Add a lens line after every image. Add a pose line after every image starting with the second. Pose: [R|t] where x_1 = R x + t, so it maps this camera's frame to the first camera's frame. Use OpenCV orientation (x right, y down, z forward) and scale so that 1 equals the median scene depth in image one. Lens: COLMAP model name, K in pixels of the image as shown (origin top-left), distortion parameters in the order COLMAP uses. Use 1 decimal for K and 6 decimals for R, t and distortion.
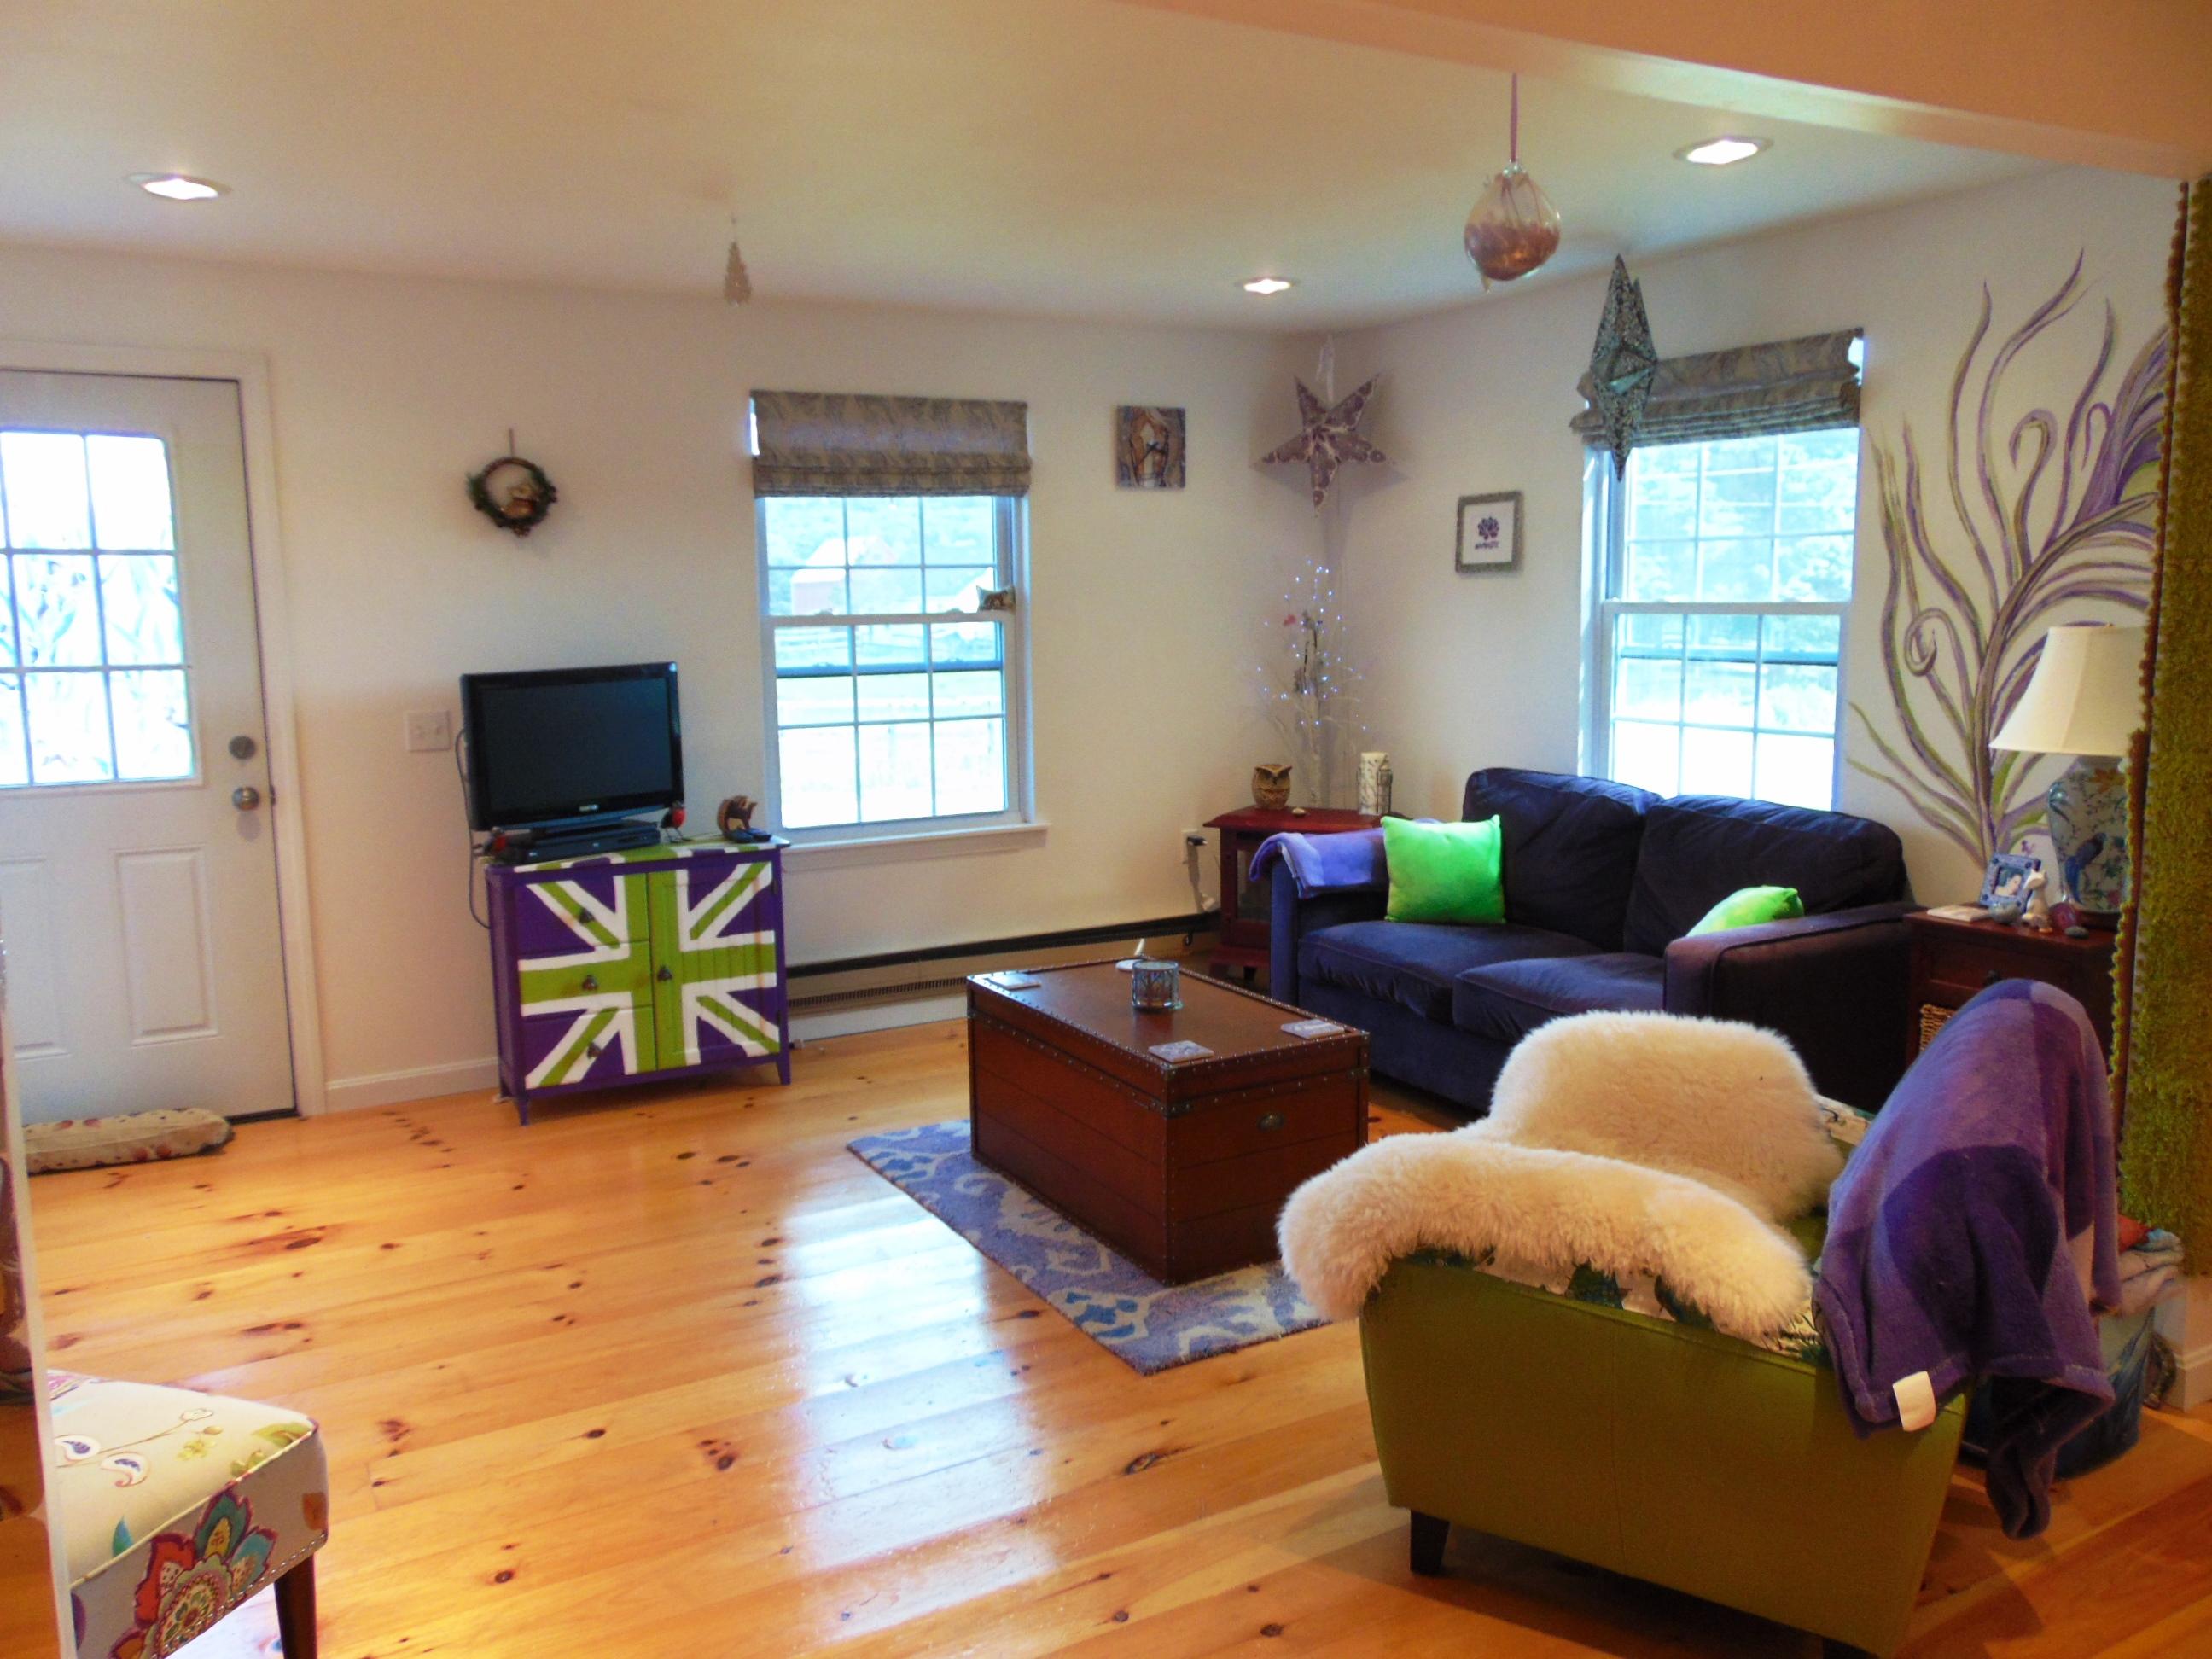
lens RADIAL K [[1689.3, 0, 1106.0], [0, 1689.3, 829.5], [0, 0, 1]] dist [0.001430, 0.001911]
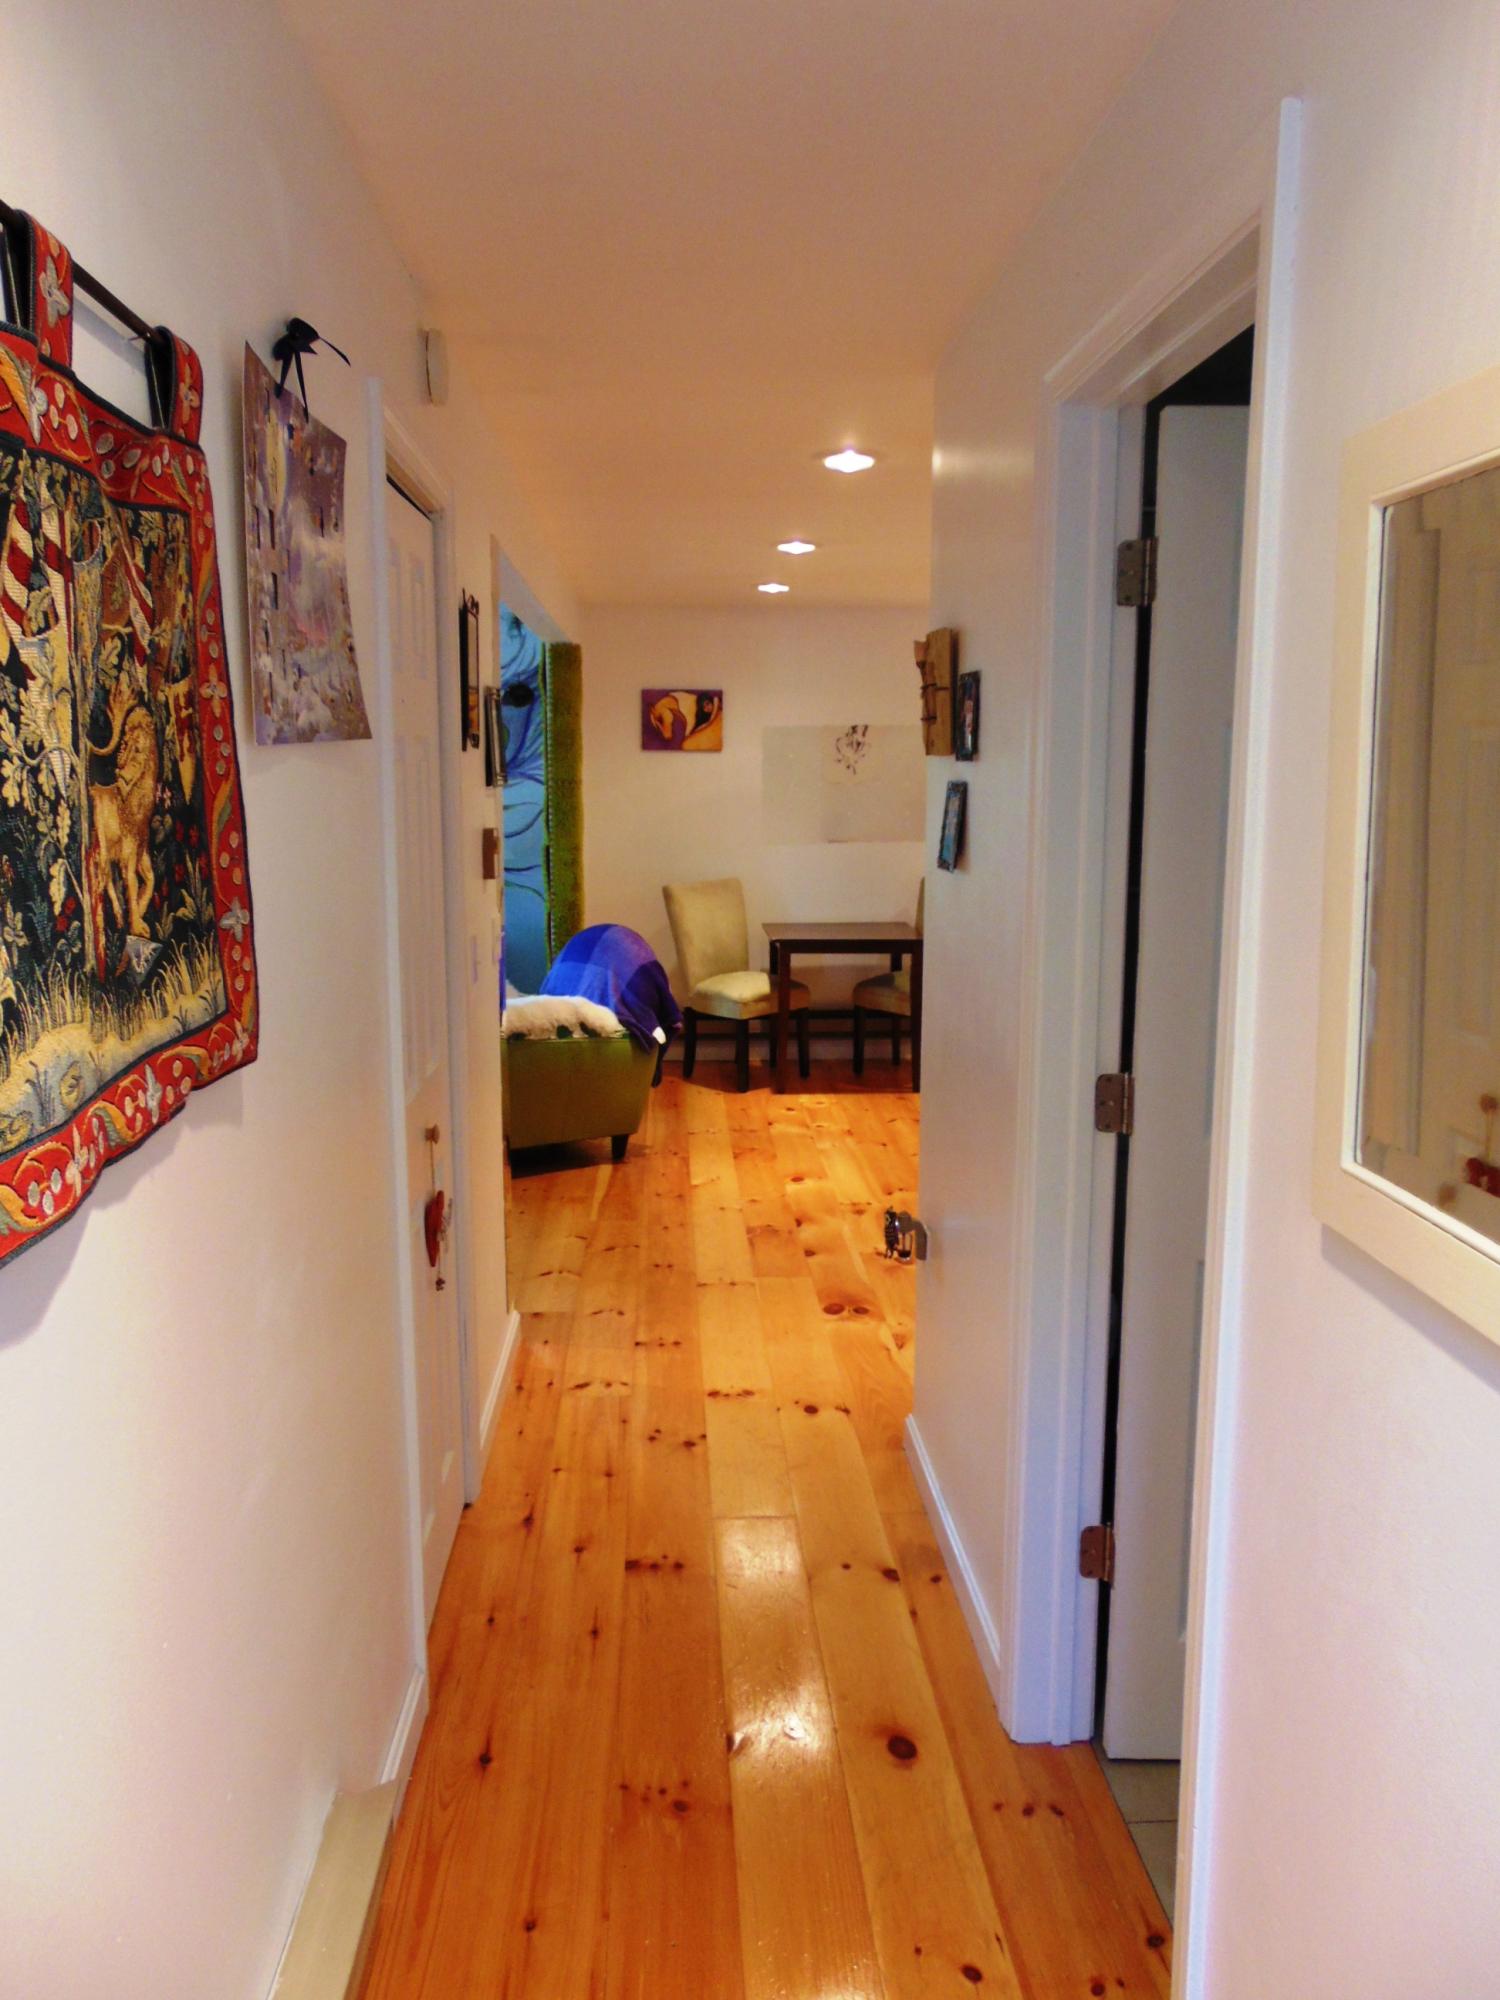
lens RADIAL K [[1527.4, 0, 750.0], [0, 1527.4, 1000.0], [0, 0, 1]] dist [0.001430, 0.001911]
pose [[0.435063, -0.103296, 0.894455, -1.040841], [0.106377, 0.992337, 0.062858, 0.049027], [-0.894094, 0.067802, 0.442718, -0.235583]]
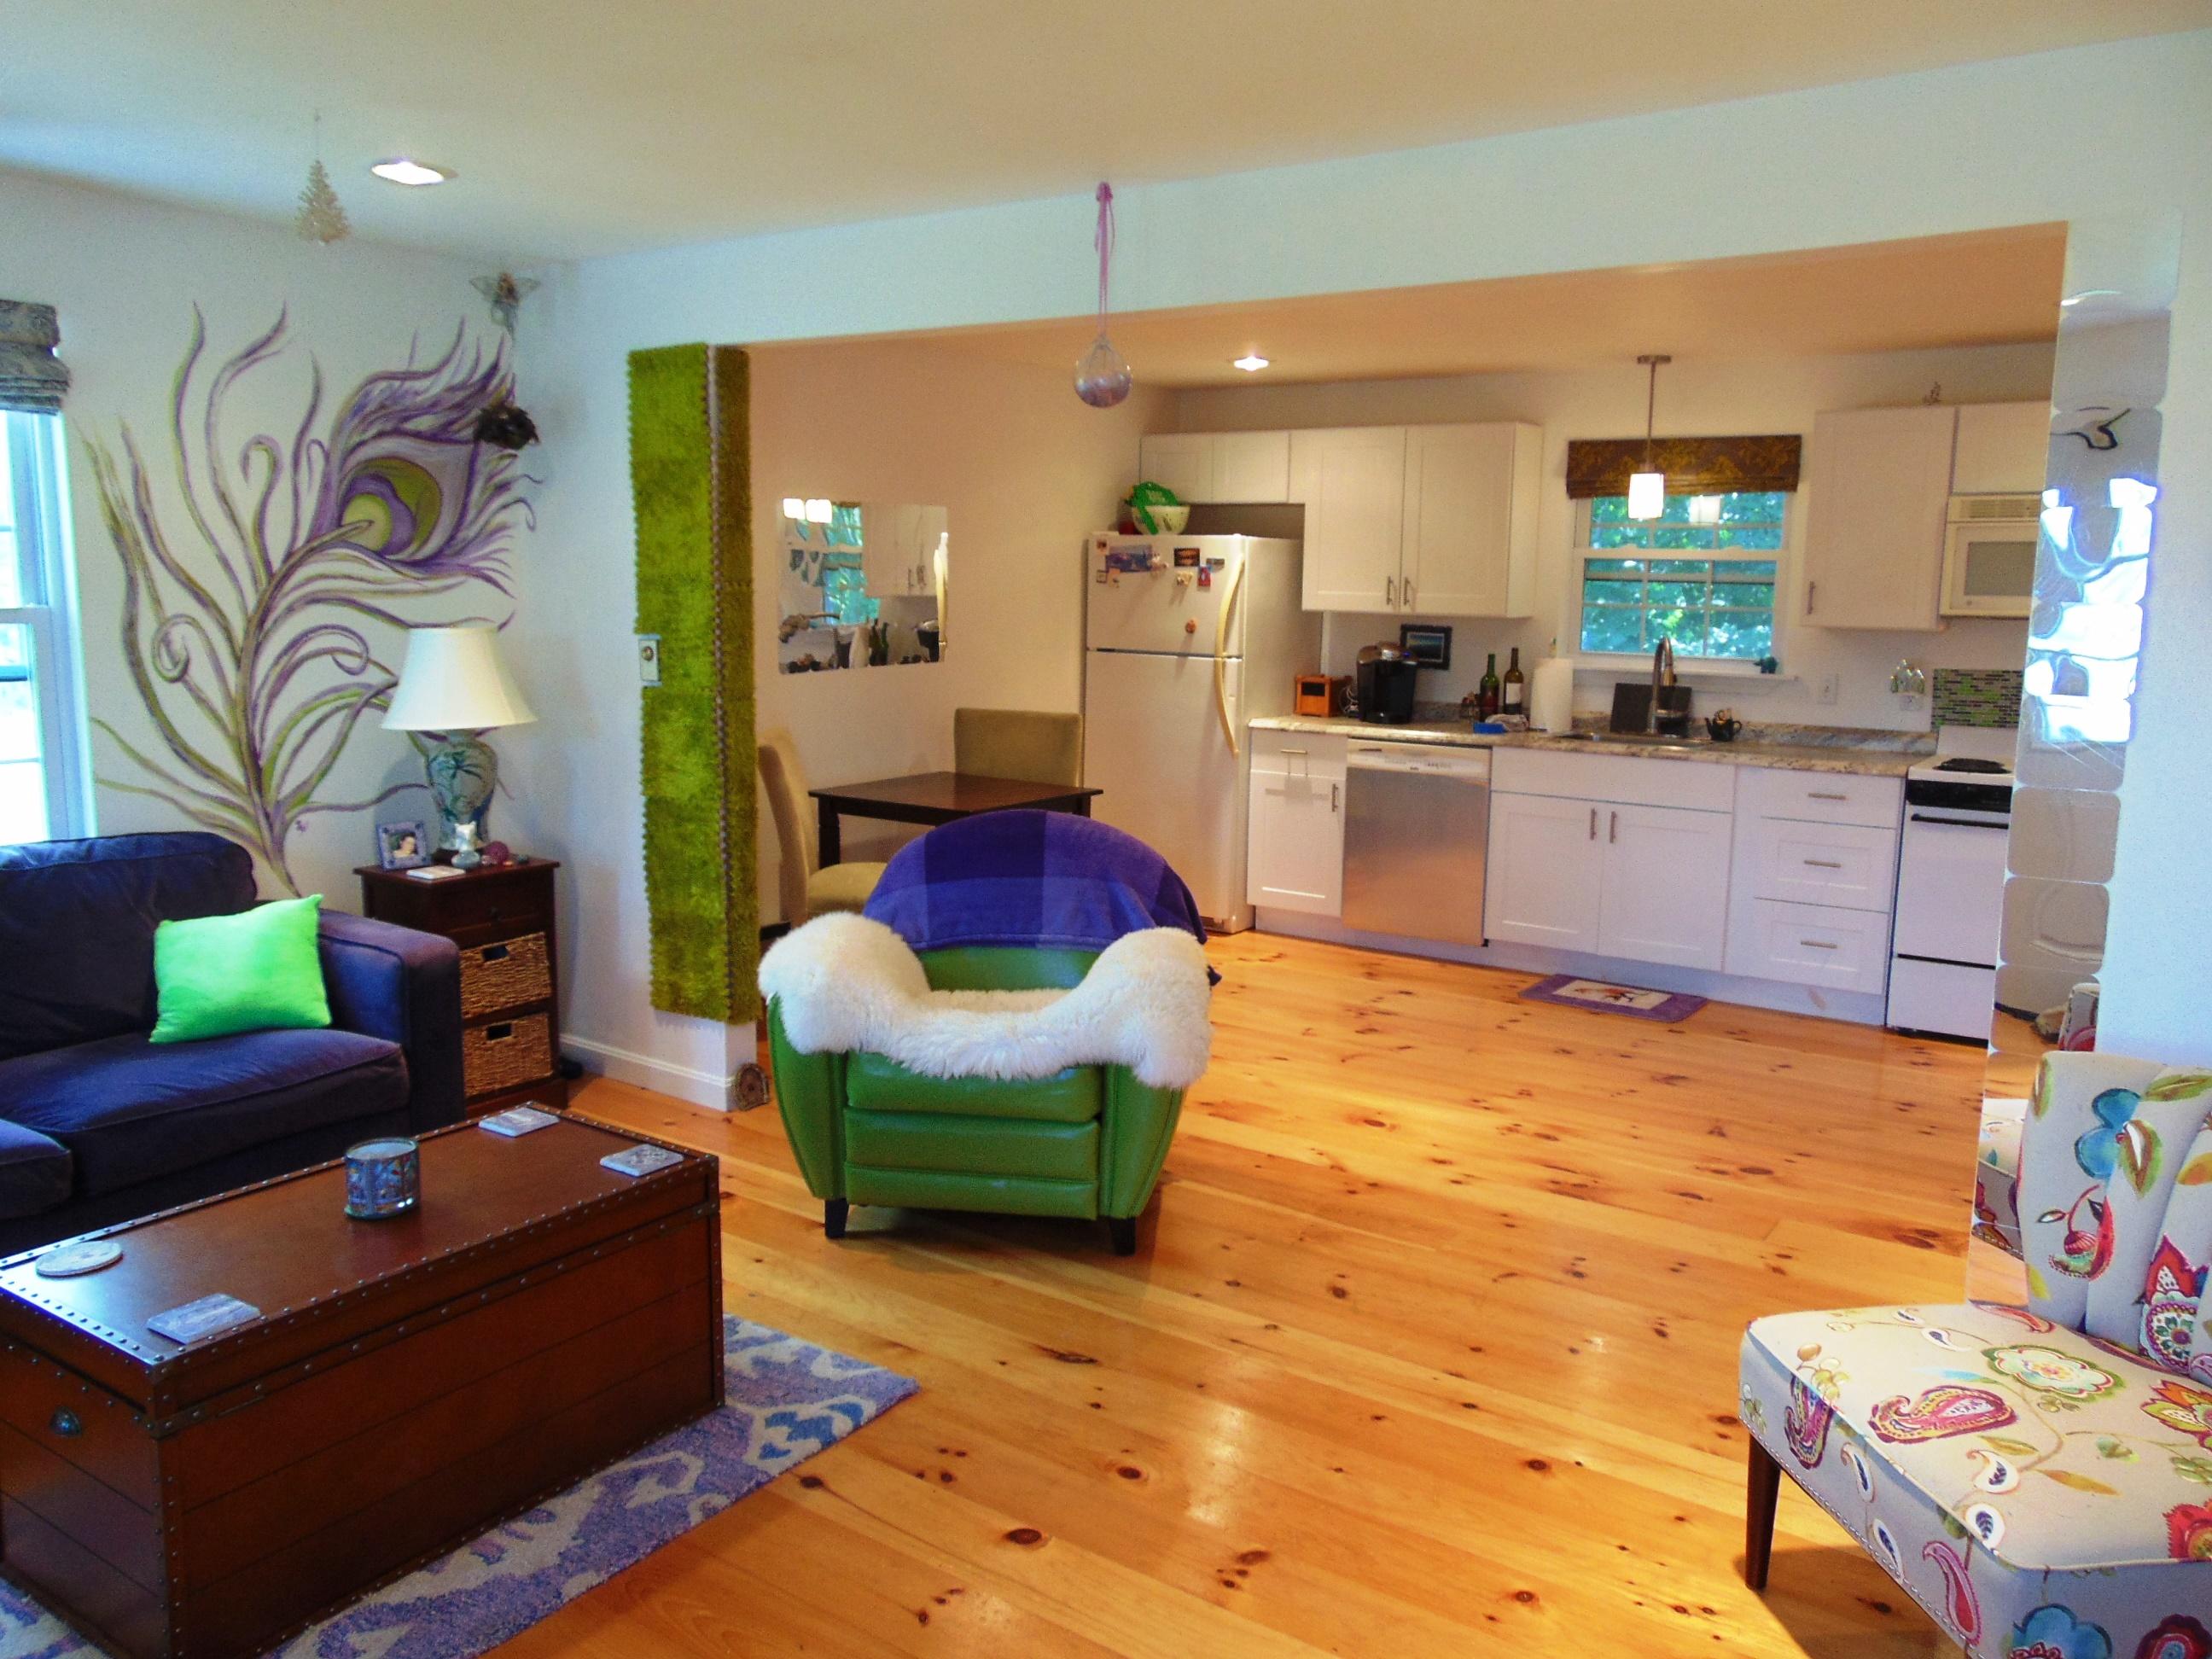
lens RADIAL K [[1689.3, 0, 1106.0], [0, 1689.3, 829.5], [0, 0, 1]] dist [0.001430, 0.001911]
pose [[-0.458556, -0.121986, 0.880253, -0.694153], [0.115043, 0.974050, 0.194915, -0.145254], [-0.881187, 0.190646, -0.432623, 1.018298]]
